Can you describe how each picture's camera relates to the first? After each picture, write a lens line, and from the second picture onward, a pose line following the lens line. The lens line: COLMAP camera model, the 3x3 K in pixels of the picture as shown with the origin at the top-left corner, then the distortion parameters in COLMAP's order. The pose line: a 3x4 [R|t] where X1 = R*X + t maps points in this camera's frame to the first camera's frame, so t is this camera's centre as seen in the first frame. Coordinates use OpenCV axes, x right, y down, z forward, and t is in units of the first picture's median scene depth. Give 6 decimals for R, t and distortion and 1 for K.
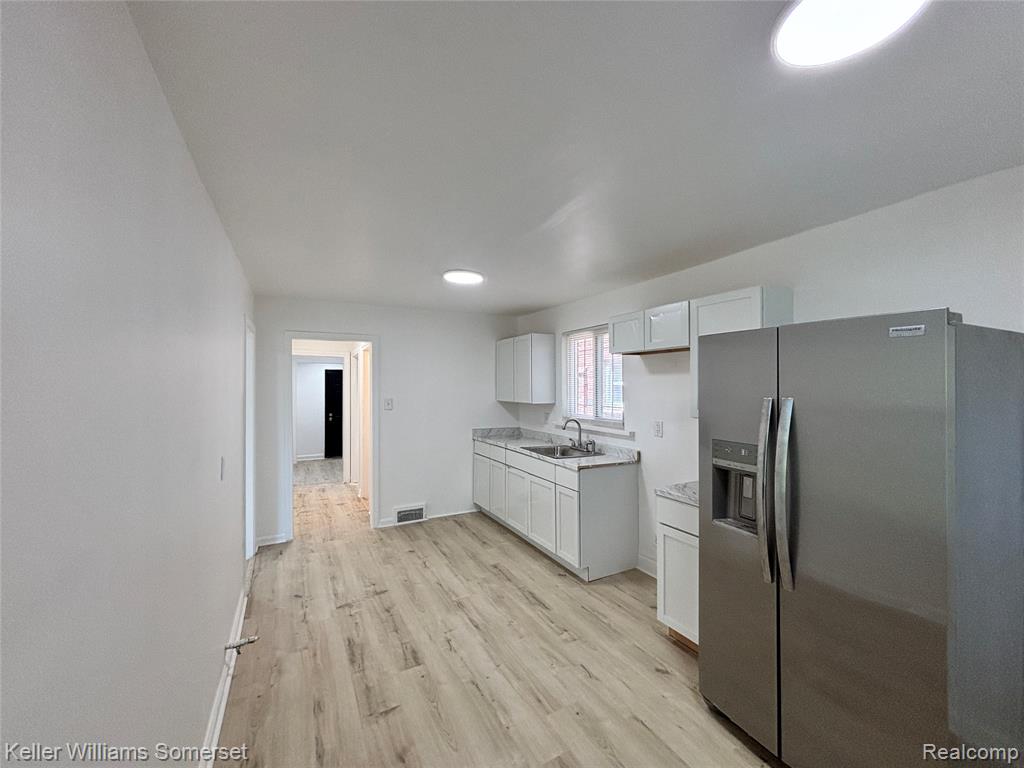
lens RADIAL K [[415.3, 0, 511.3], [0, 415.3, 382.8], [0, 0, 1]] dist [-0.000394, 0.004792]
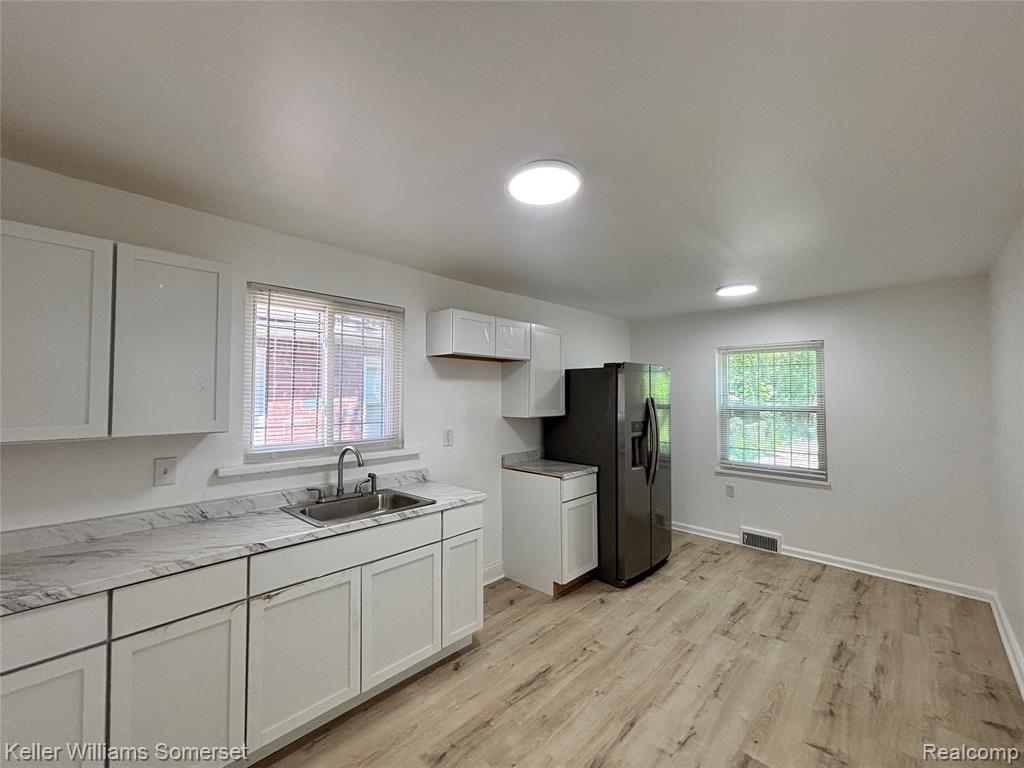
lens RADIAL K [[415.3, 0, 511.3], [0, 415.3, 382.8], [0, 0, 1]] dist [-0.000394, 0.004792]
pose [[-0.299675, 0.024758, 0.953720, -0.670052], [-0.002399, 0.999641, -0.026704, 0.012609], [-0.954038, -0.010290, -0.299508, 1.313564]]
